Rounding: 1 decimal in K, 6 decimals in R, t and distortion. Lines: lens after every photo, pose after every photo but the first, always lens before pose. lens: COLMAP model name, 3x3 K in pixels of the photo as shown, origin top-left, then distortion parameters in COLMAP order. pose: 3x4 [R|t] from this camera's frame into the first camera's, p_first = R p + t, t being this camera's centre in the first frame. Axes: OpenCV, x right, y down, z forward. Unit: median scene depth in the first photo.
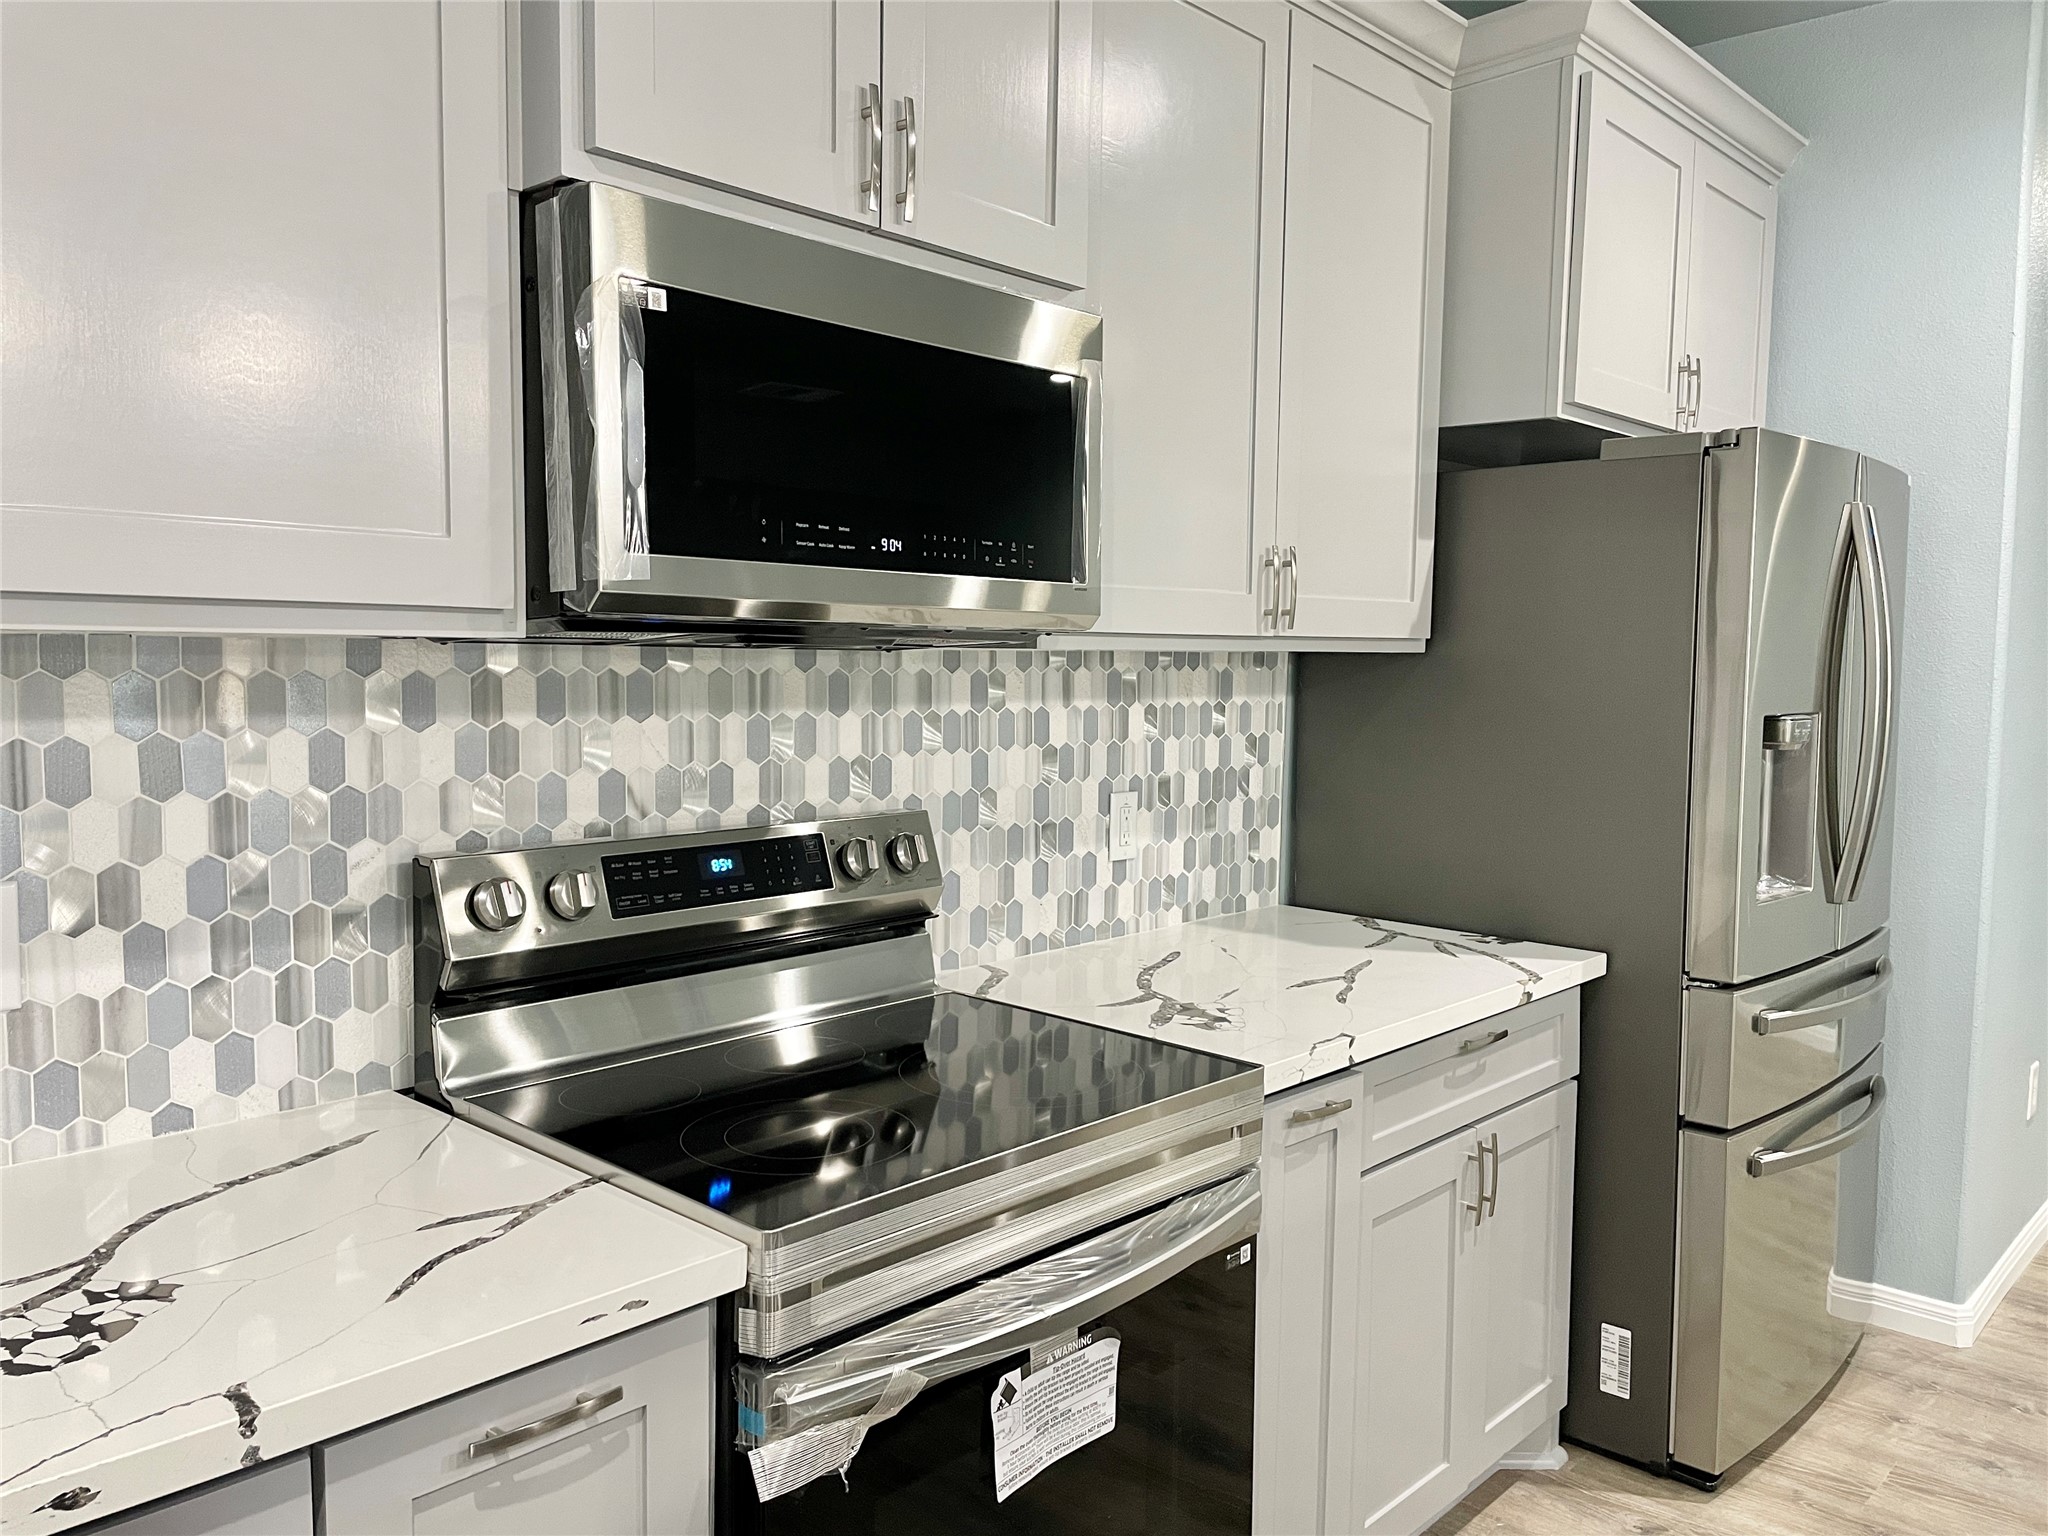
lens RADIAL K [[1545.9, 0, 1013.2], [0, 1545.9, 795.0], [0, 0, 1]] dist [0.110964, -0.155279]
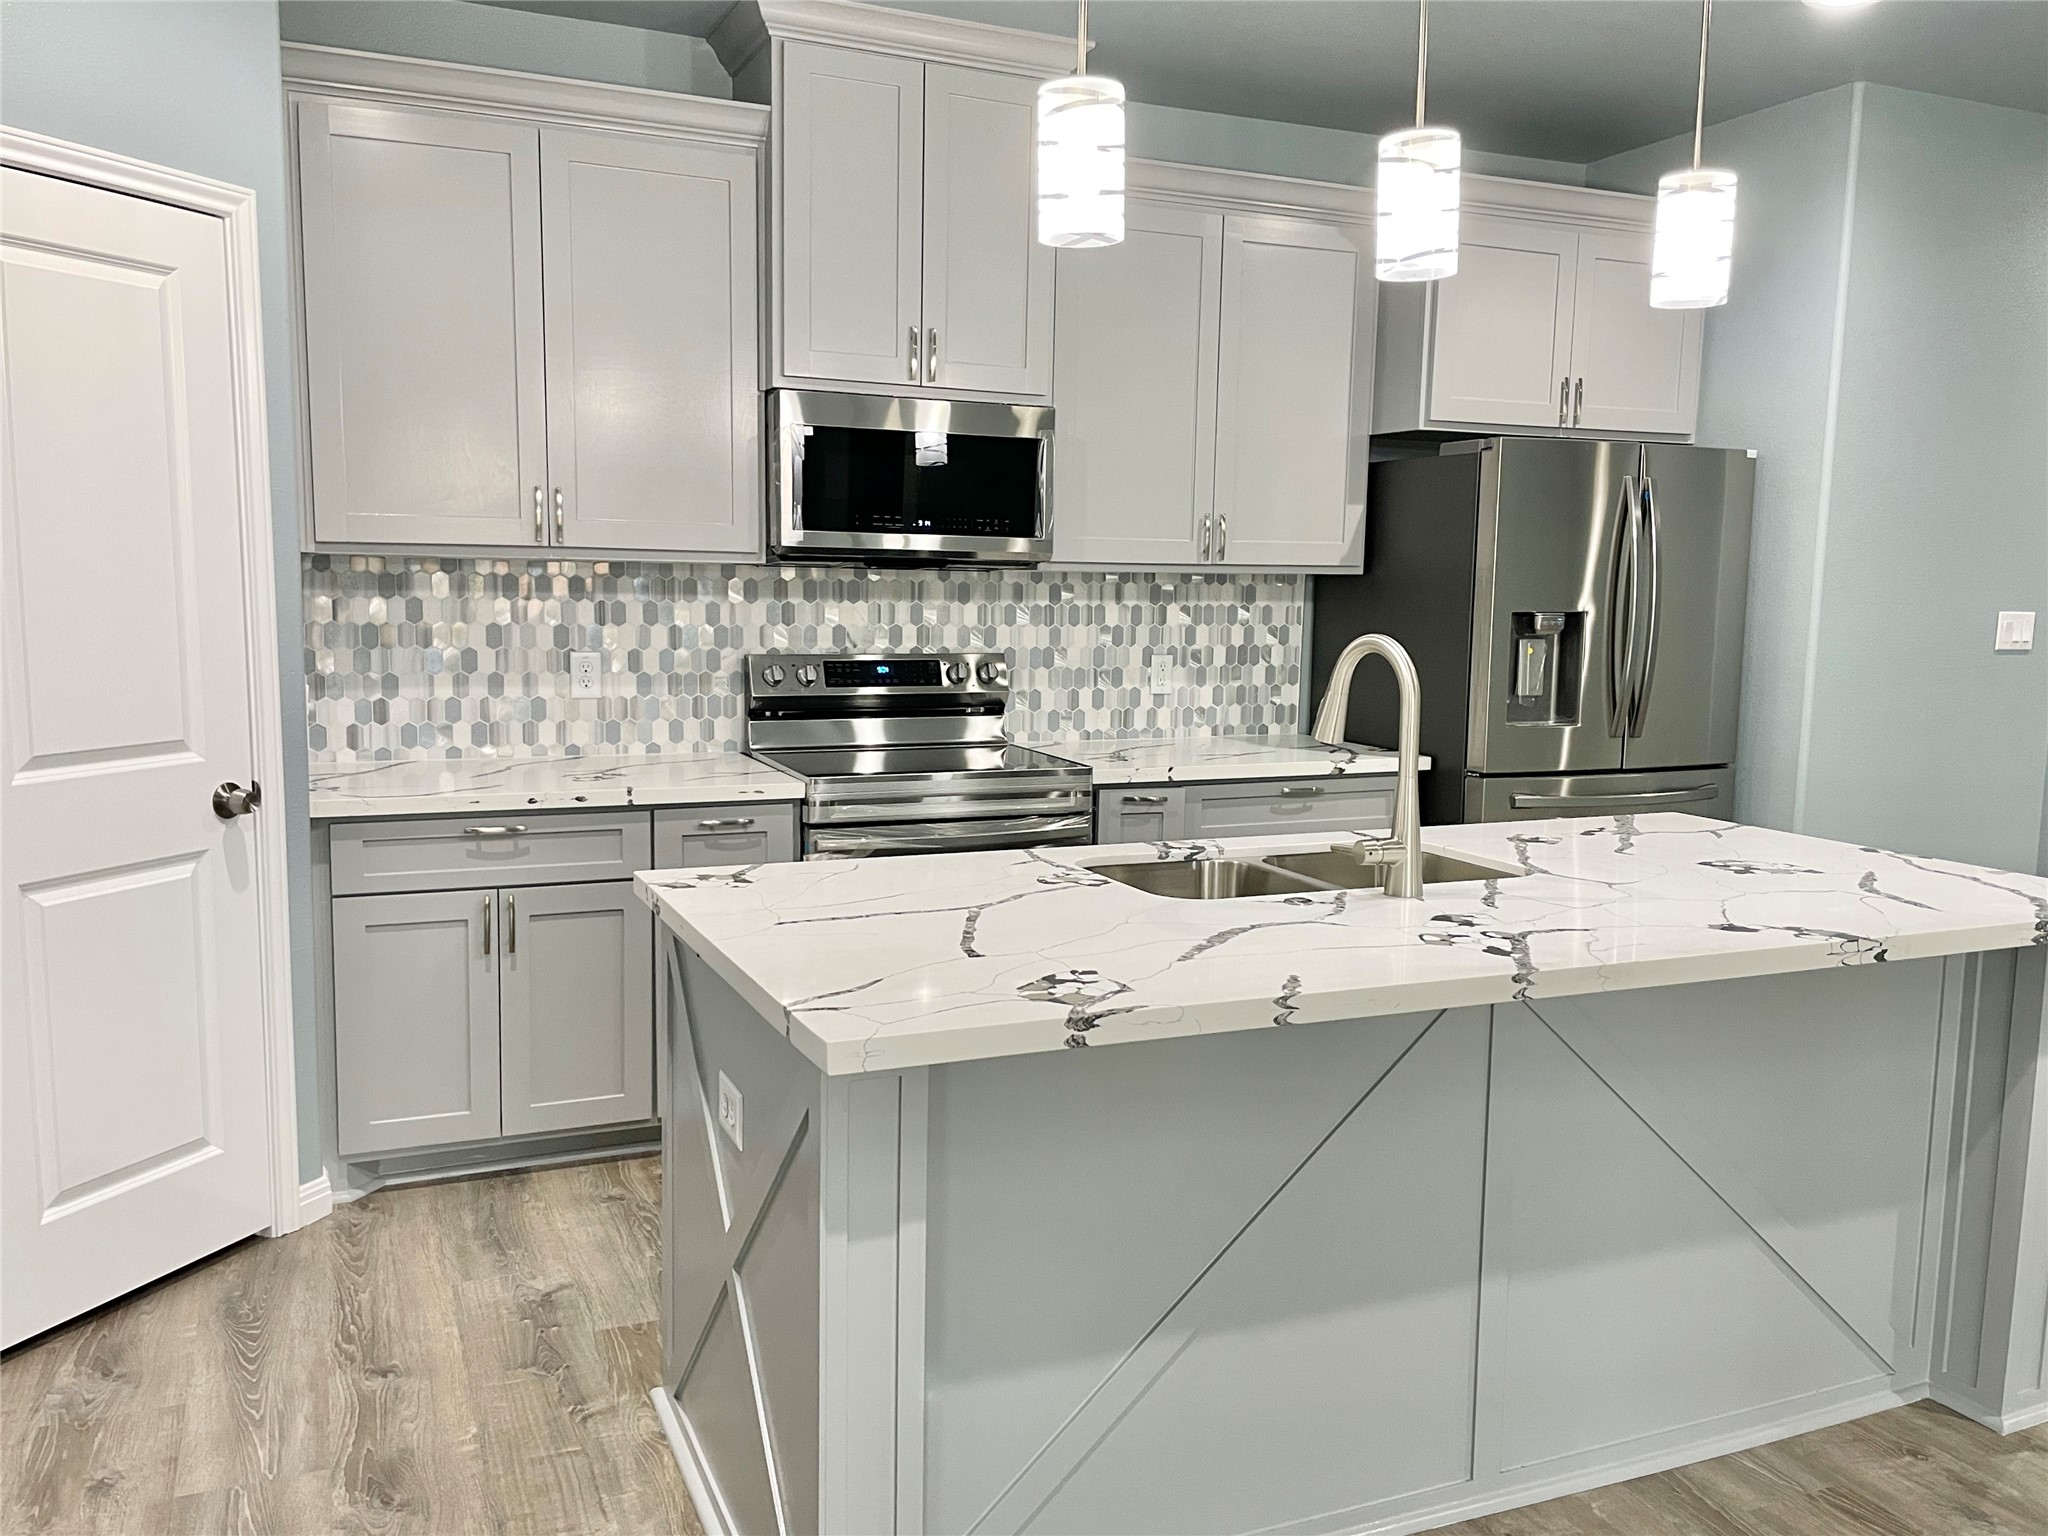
lens RADIAL K [[1545.9, 0, 1013.2], [0, 1545.9, 795.0], [0, 0, 1]] dist [0.110964, -0.155279]
pose [[0.911808, 0.059304, -0.406313, 0.749443], [-0.042884, 0.997858, 0.049409, 0.090424], [0.408372, -0.027627, 0.912397, -0.783646]]
